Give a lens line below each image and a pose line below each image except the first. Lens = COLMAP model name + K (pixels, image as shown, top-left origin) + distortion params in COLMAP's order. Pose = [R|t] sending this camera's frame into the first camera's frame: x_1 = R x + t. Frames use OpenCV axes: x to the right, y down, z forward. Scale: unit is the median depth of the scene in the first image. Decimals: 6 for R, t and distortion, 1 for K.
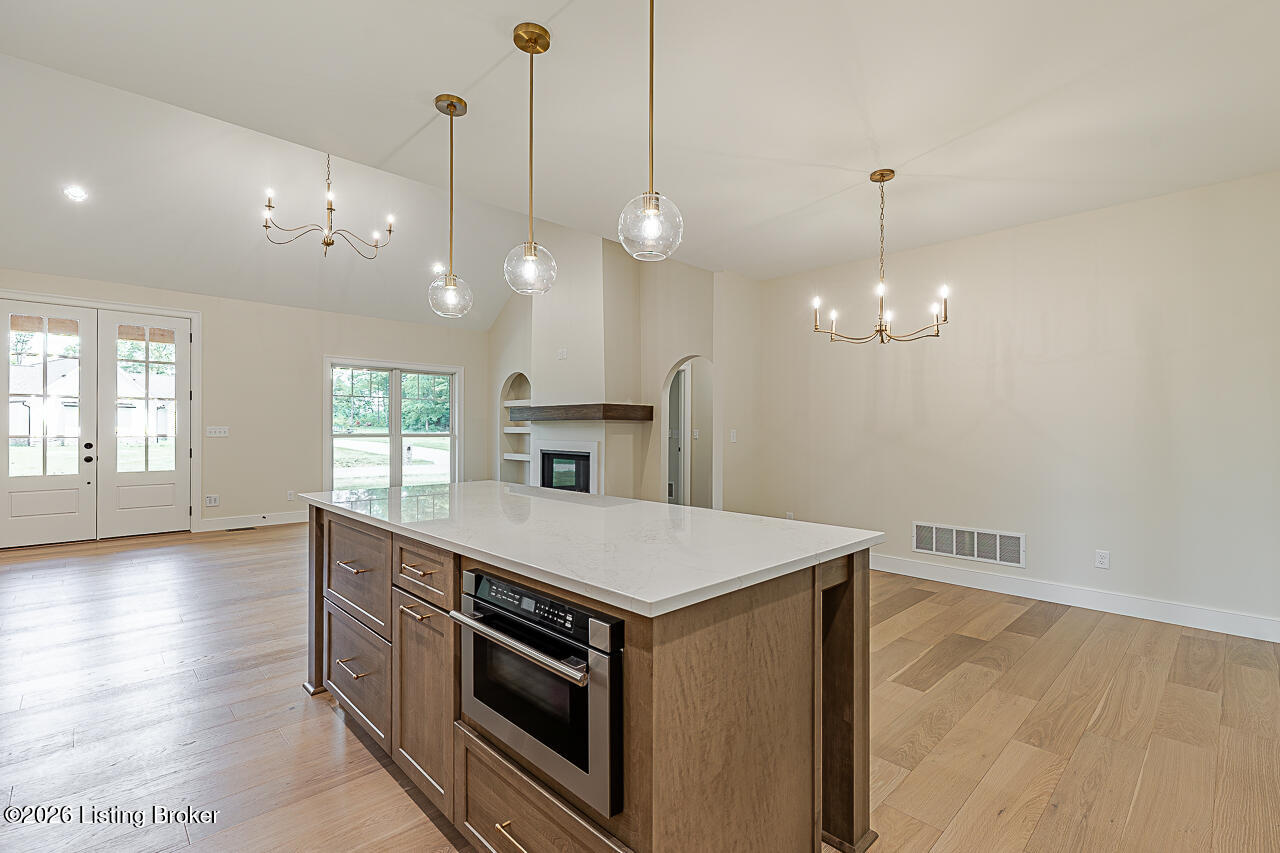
lens RADIAL K [[579.6, 0, 645.3], [0, 579.6, 427.9], [0, 0, 1]] dist [0.010183, -0.002101]
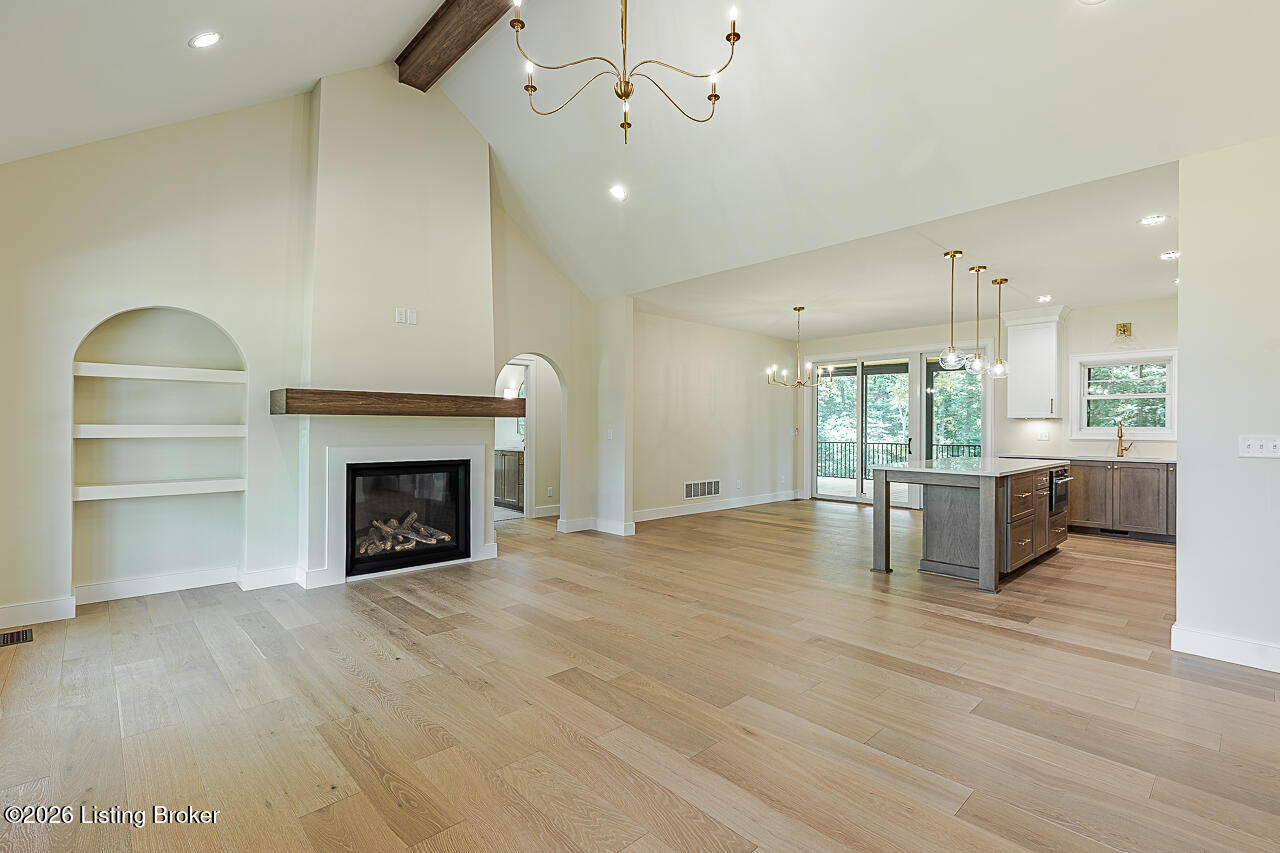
lens RADIAL K [[579.6, 0, 651.6], [0, 579.6, 428.8], [0, 0, 1]] dist [0.010183, -0.002101]
pose [[0.009559, -0.006718, 0.999932, -0.918945], [-0.003736, 0.999970, 0.006754, -0.004060], [-0.999947, -0.003800, 0.009534, 0.818257]]
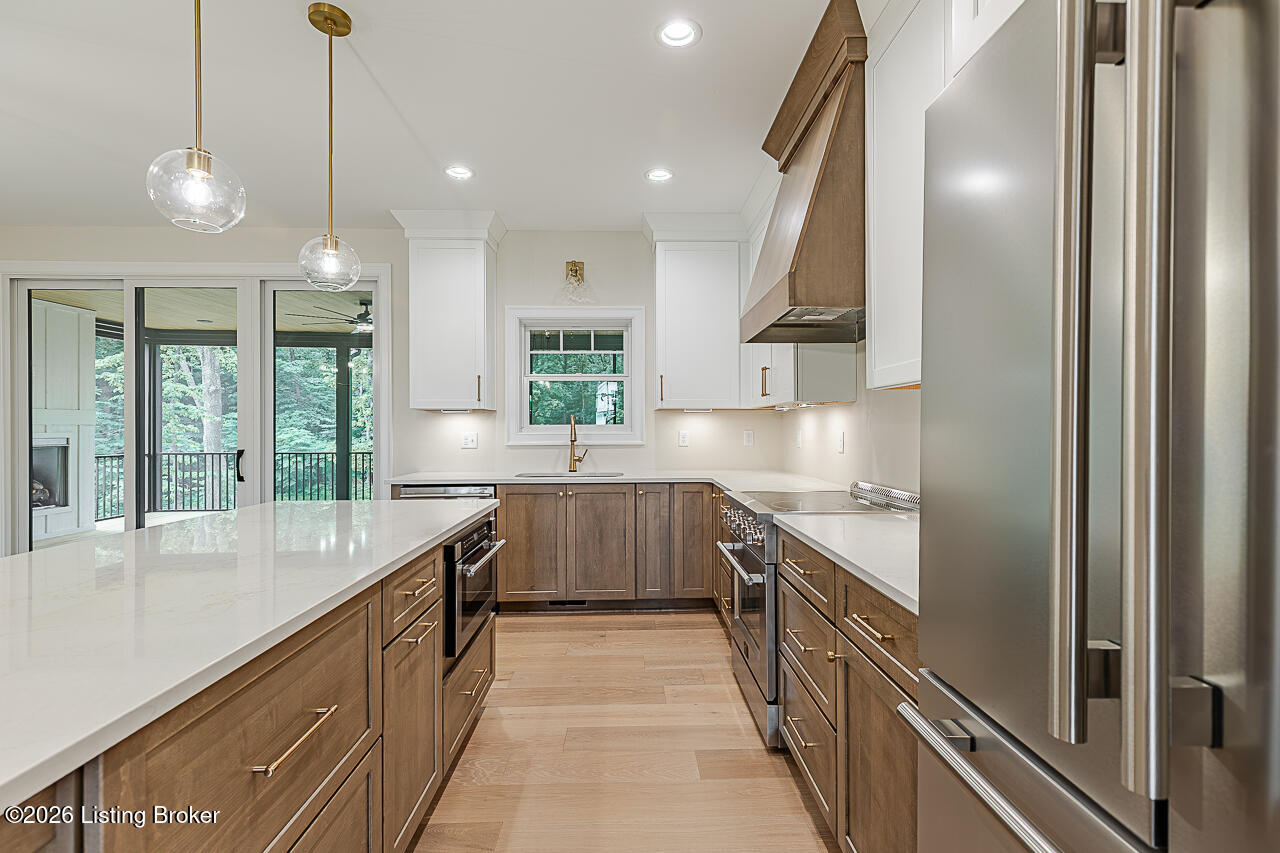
lens RADIAL K [[579.6, 0, 639.2], [0, 579.6, 428.3], [0, 0, 1]] dist [0.010183, -0.002101]
pose [[-0.732100, -0.002354, 0.681193, -0.347102], [-0.000584, 0.999996, 0.002828, -0.000946], [-0.681197, 0.001672, -0.732098, 0.401109]]
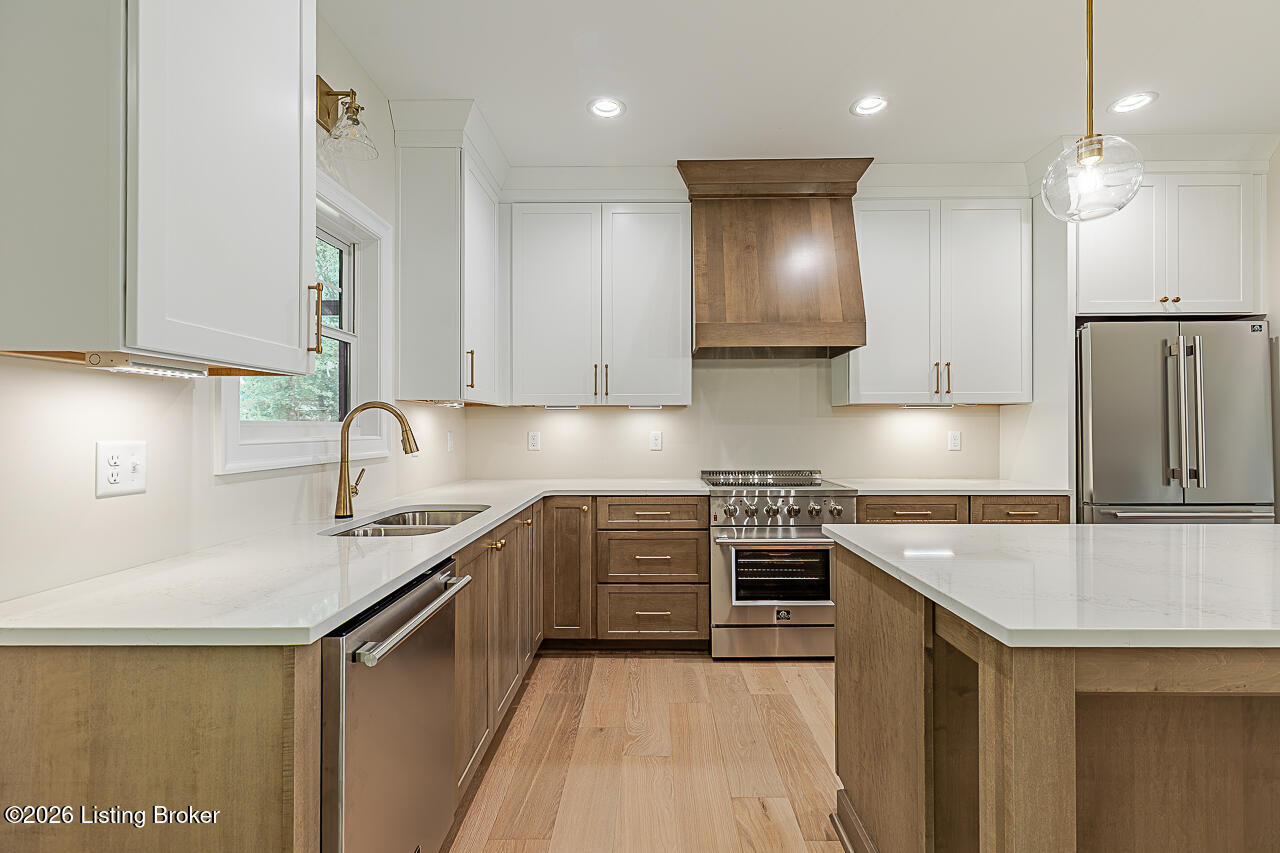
lens RADIAL K [[579.6, 0, 643.8], [0, 579.6, 426.1], [0, 0, 1]] dist [0.010183, -0.002101]
pose [[-0.704148, -0.005344, -0.710033, 0.284336], [-0.001259, 0.999980, -0.006277, 0.001605], [0.710052, -0.003526, -0.704141, 0.313189]]
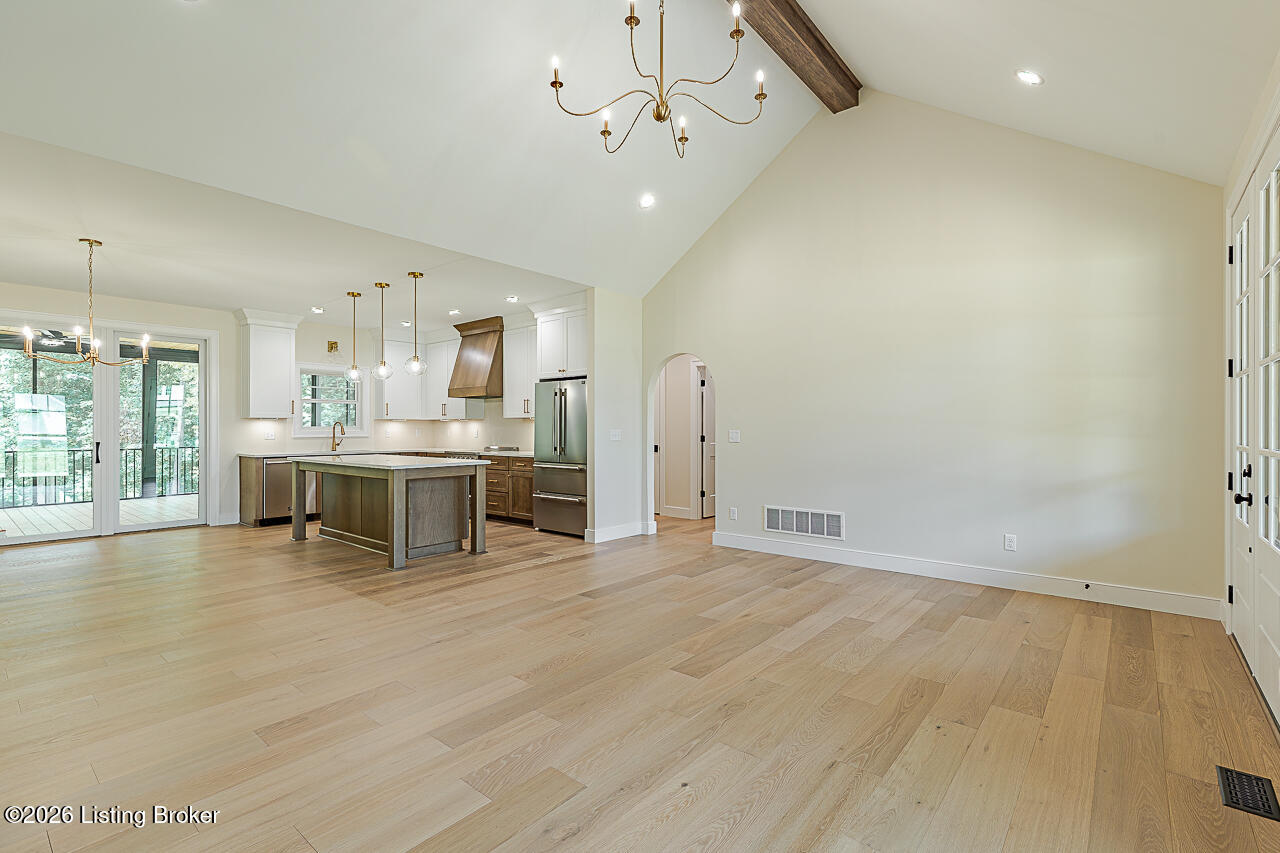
lens RADIAL K [[579.6, 0, 643.5], [0, 579.6, 424.4], [0, 0, 1]] dist [0.010183, -0.002101]
pose [[-0.995239, -0.002977, -0.097422, -0.397582], [-0.002366, 0.999977, -0.006383, -0.001603], [0.097439, -0.006122, -0.995223, 1.332989]]
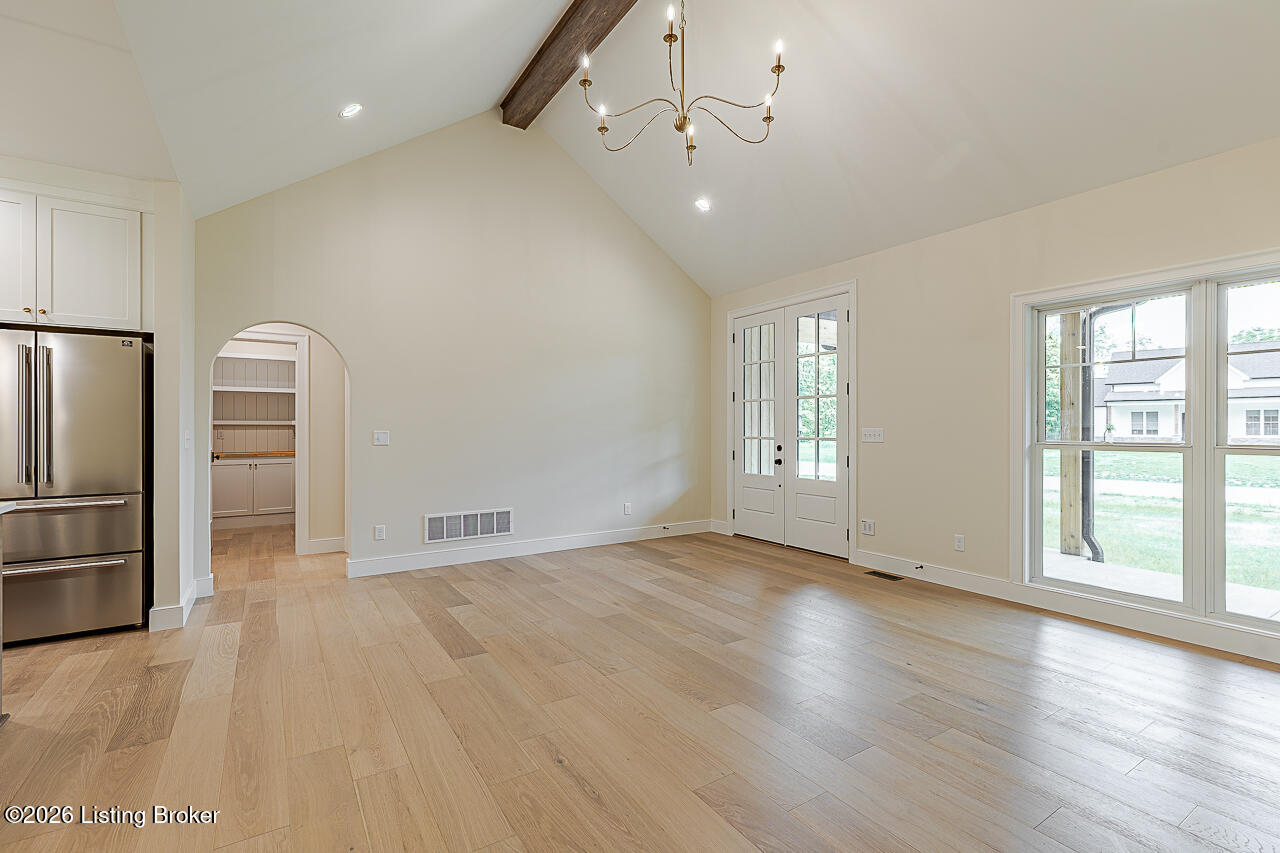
lens RADIAL K [[579.6, 0, 646.8], [0, 579.6, 425.3], [0, 0, 1]] dist [0.010183, -0.002101]
pose [[-0.199124, -0.008242, -0.979940, 0.046622], [-0.000630, 0.999965, -0.008283, 0.000625], [0.979974, -0.001032, -0.199123, 0.916790]]
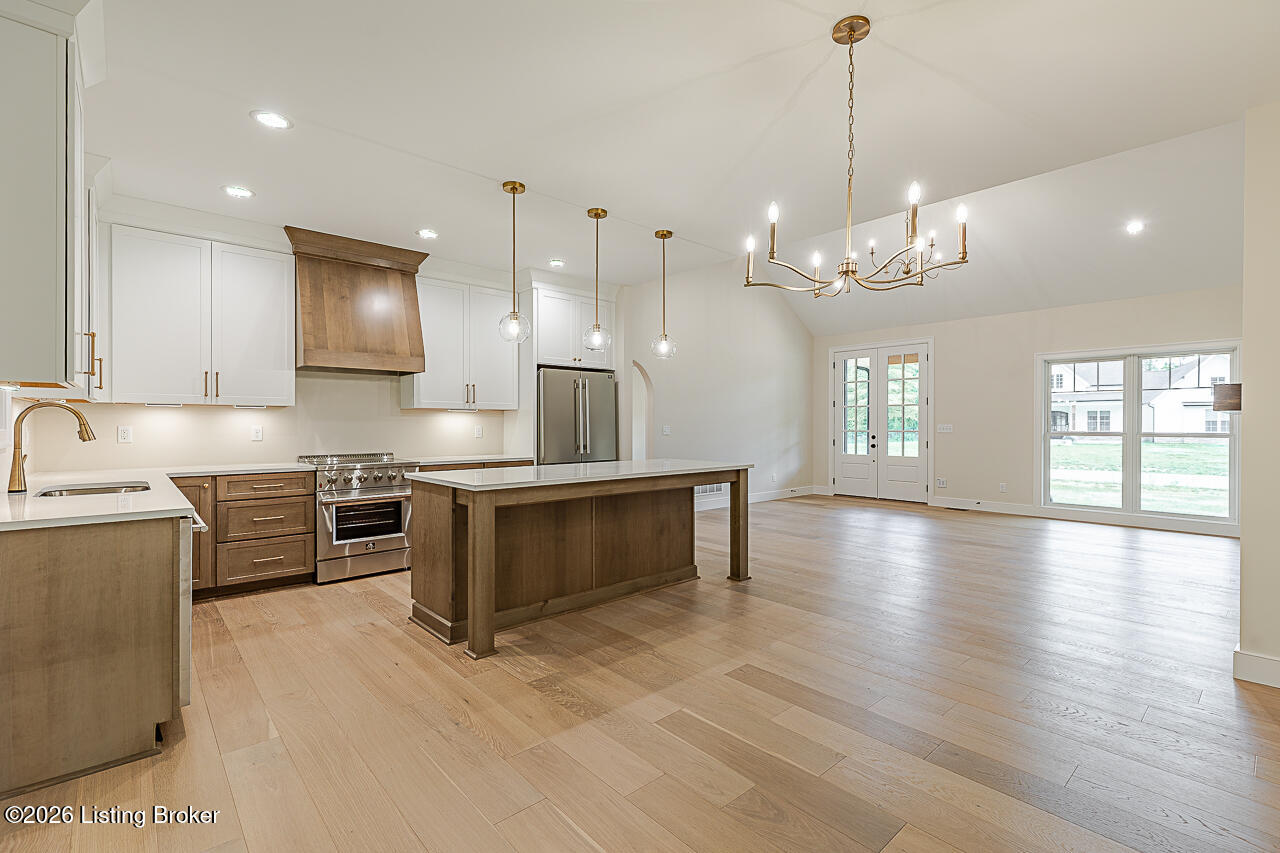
lens RADIAL K [[579.6, 0, 643.6], [0, 579.6, 427.0], [0, 0, 1]] dist [0.010183, -0.002101]
pose [[-0.042344, -0.000514, -0.999103, 0.573126], [-0.001057, 0.999999, -0.000469, 0.004305], [0.999103, 0.001036, -0.042344, 0.429166]]
